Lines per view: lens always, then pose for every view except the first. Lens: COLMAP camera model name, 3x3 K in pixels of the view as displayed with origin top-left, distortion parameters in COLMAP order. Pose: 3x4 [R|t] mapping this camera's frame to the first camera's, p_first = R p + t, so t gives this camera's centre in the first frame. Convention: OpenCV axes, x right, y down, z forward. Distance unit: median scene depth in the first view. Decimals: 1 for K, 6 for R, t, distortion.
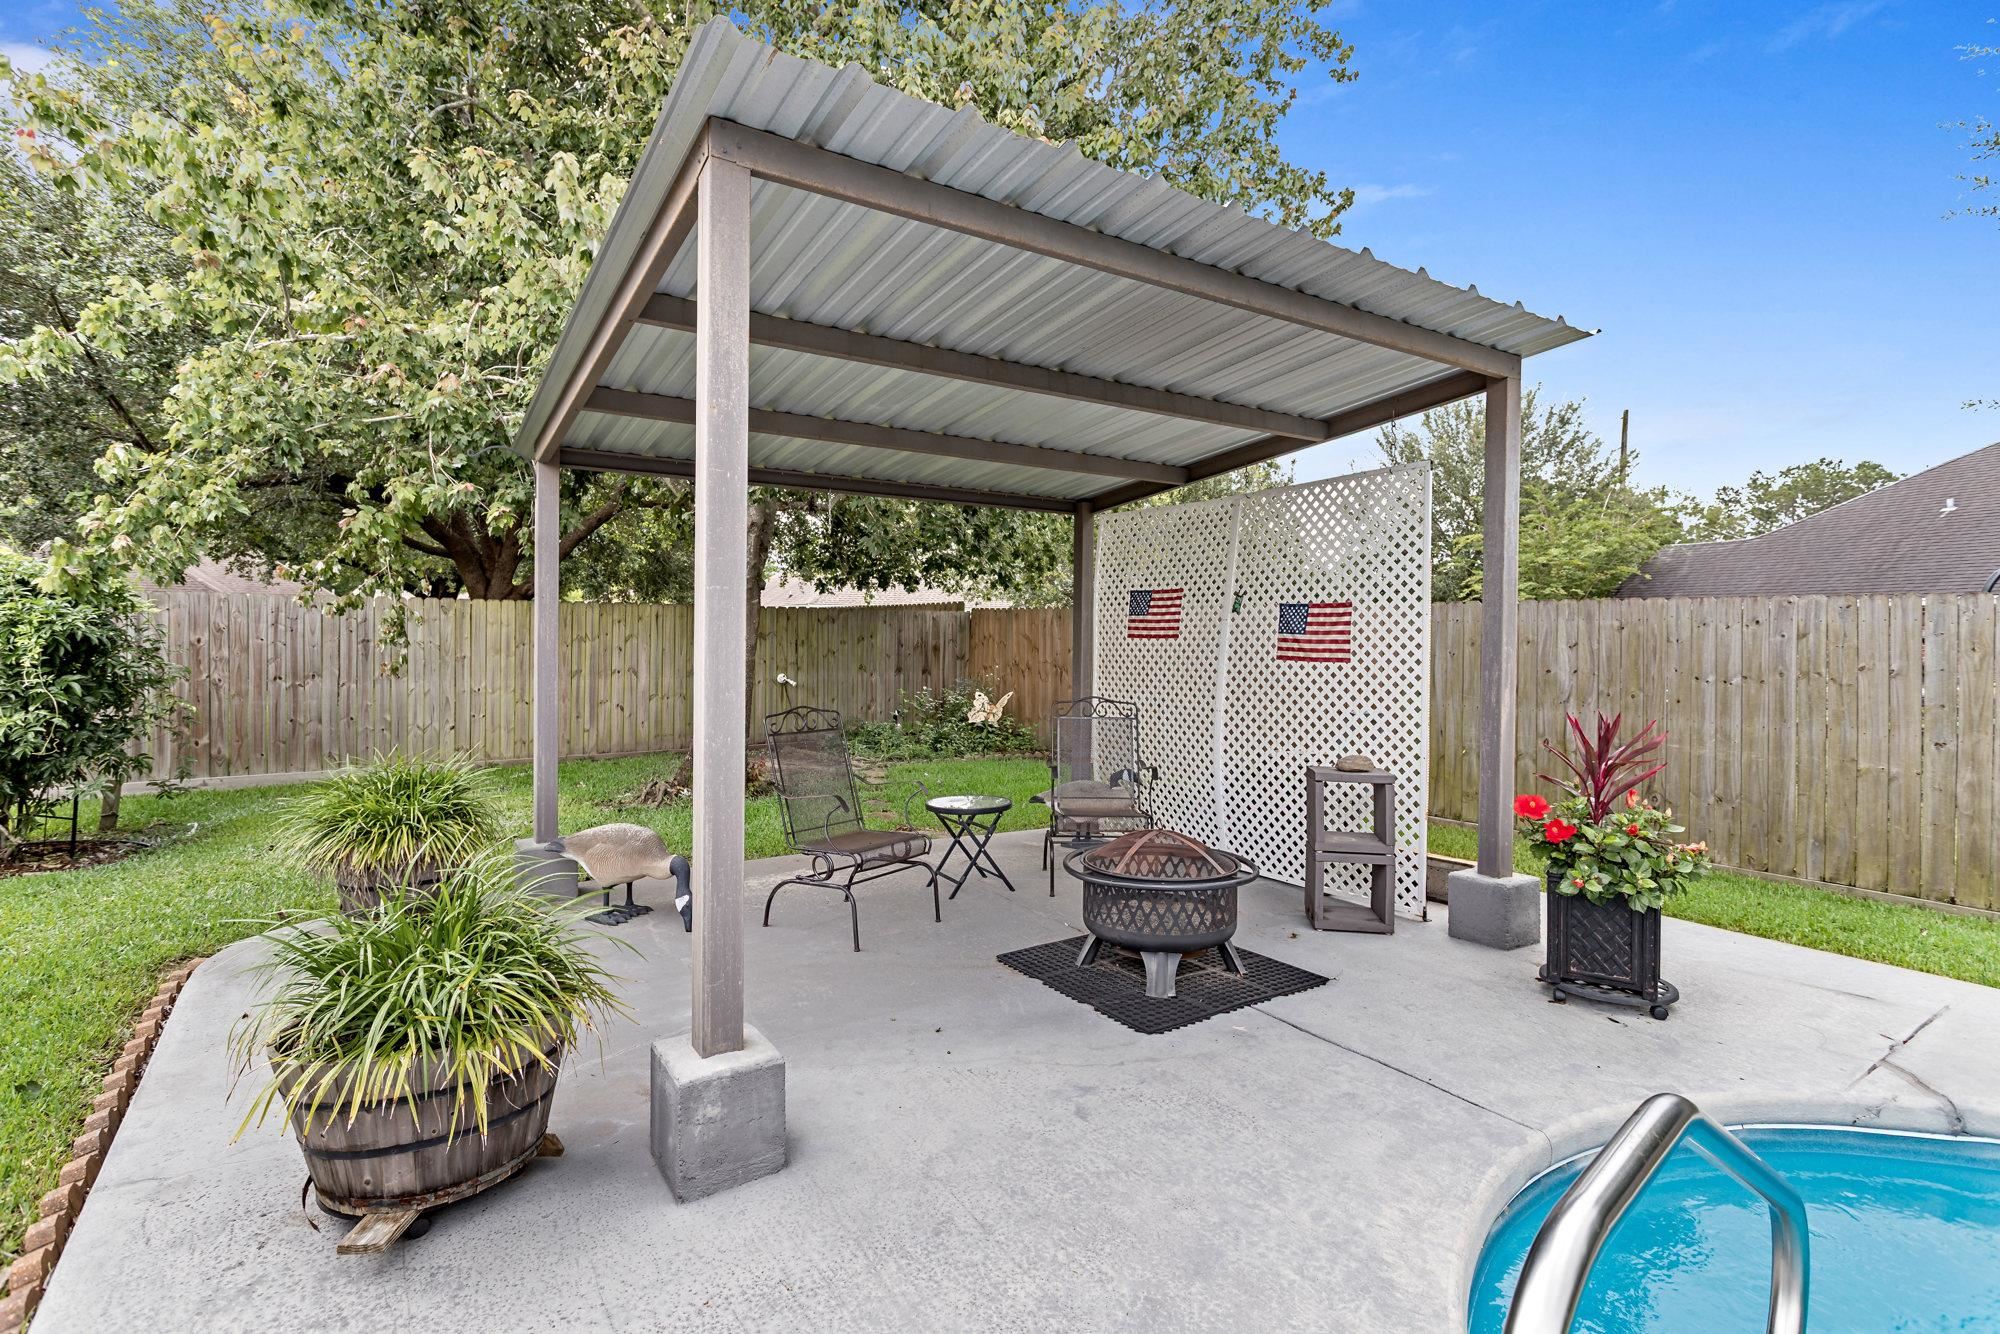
lens RADIAL K [[988.4, 0, 998.8], [0, 988.4, 609.6], [0, 0, 1]] dist [0.000448, 0.000364]
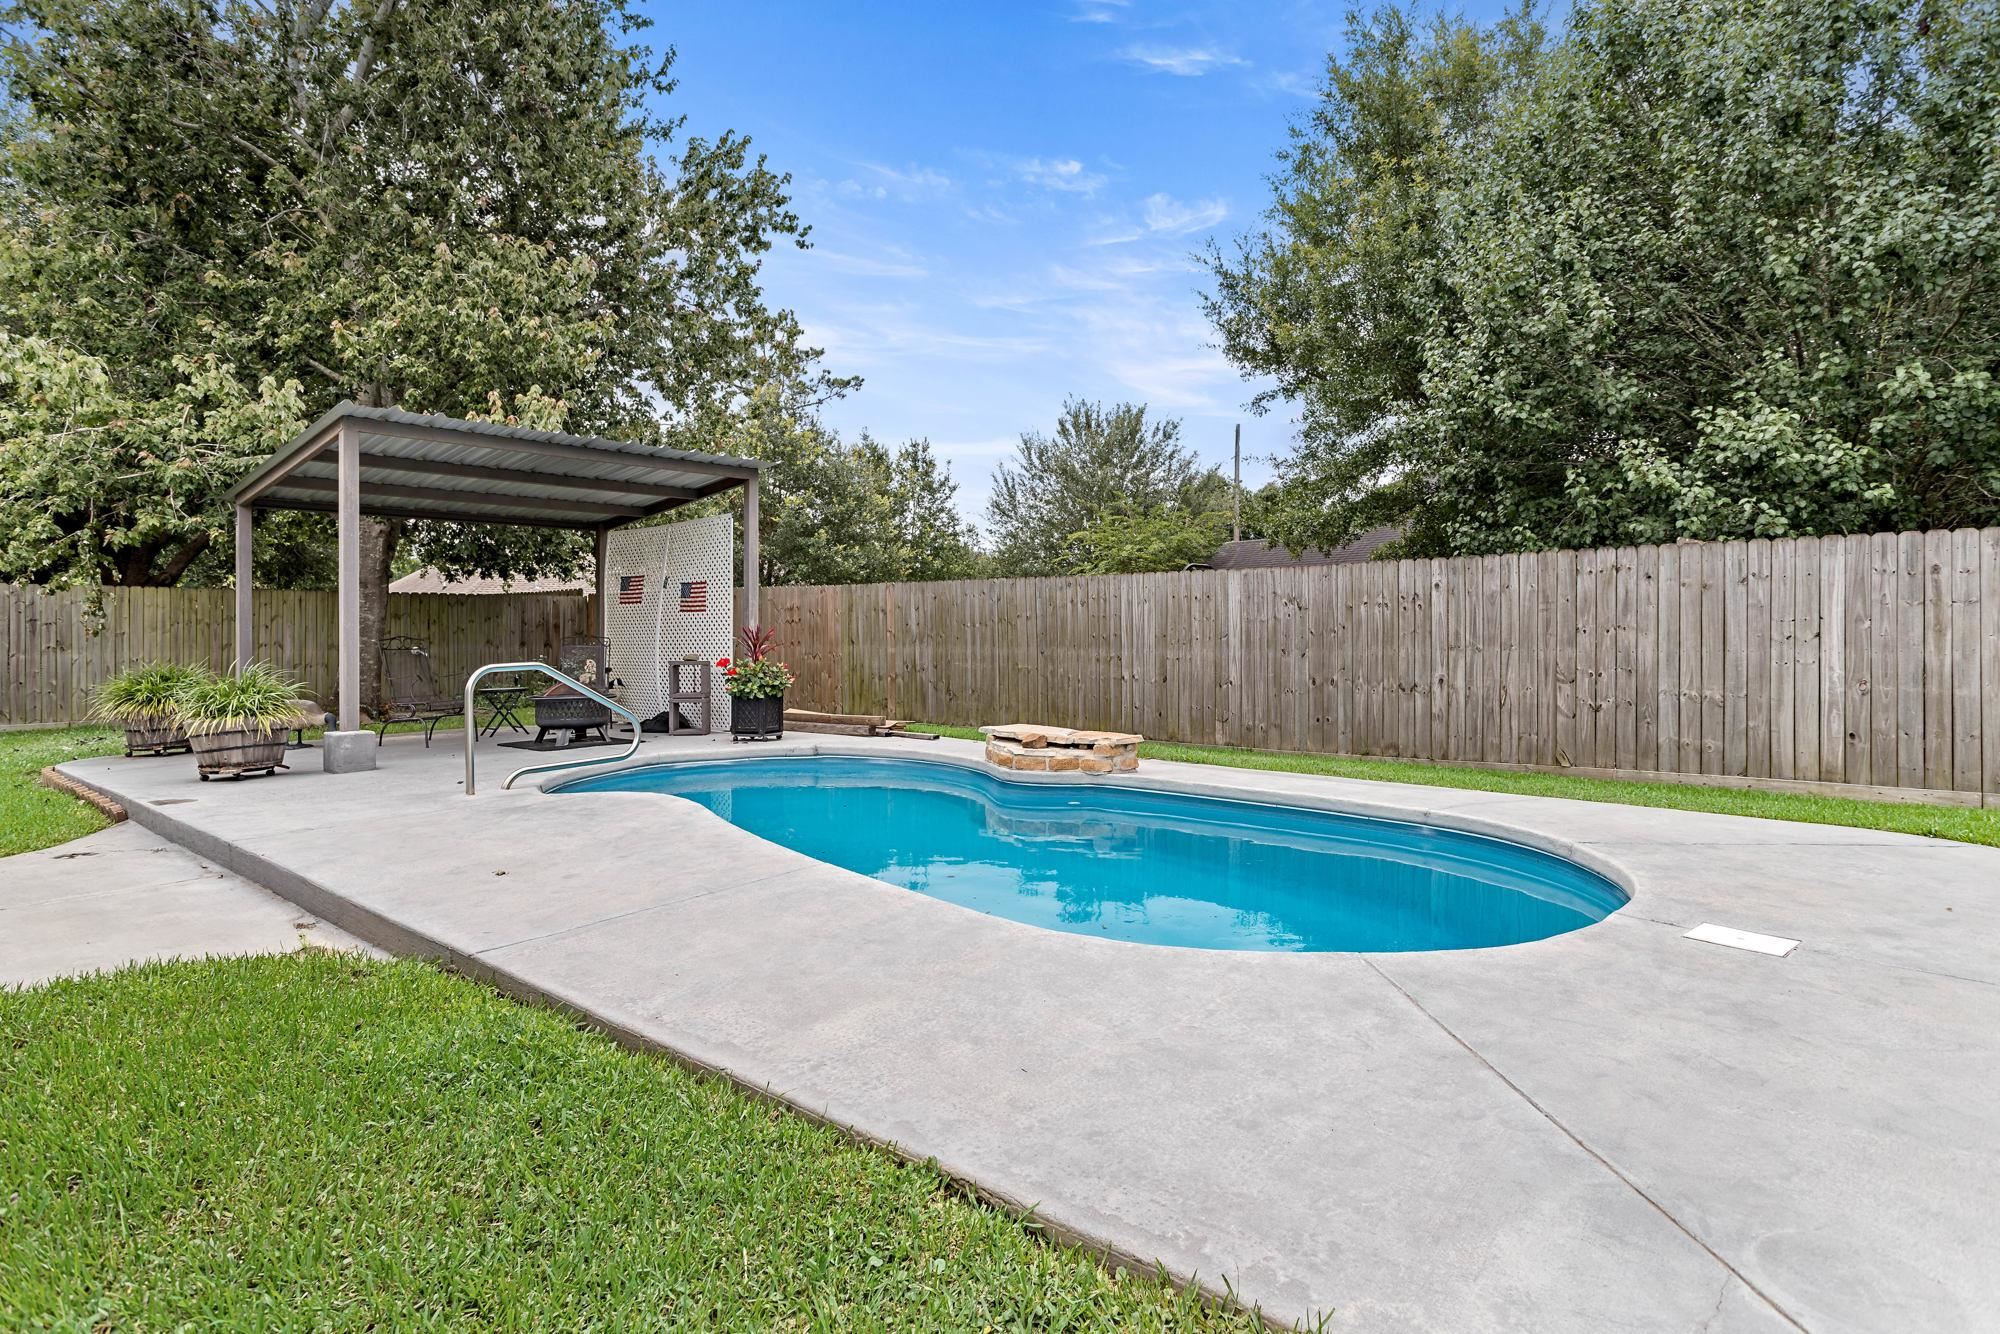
lens RADIAL K [[1072.2, 0, 1002.8], [0, 1072.2, 610.6], [0, 0, 1]] dist [0.005160, 0.000485]
pose [[0.966234, -0.009699, 0.257482, 0.243754], [0.008015, 0.999939, 0.007587, 0.025907], [-0.257540, -0.005267, 0.966253, -0.815960]]
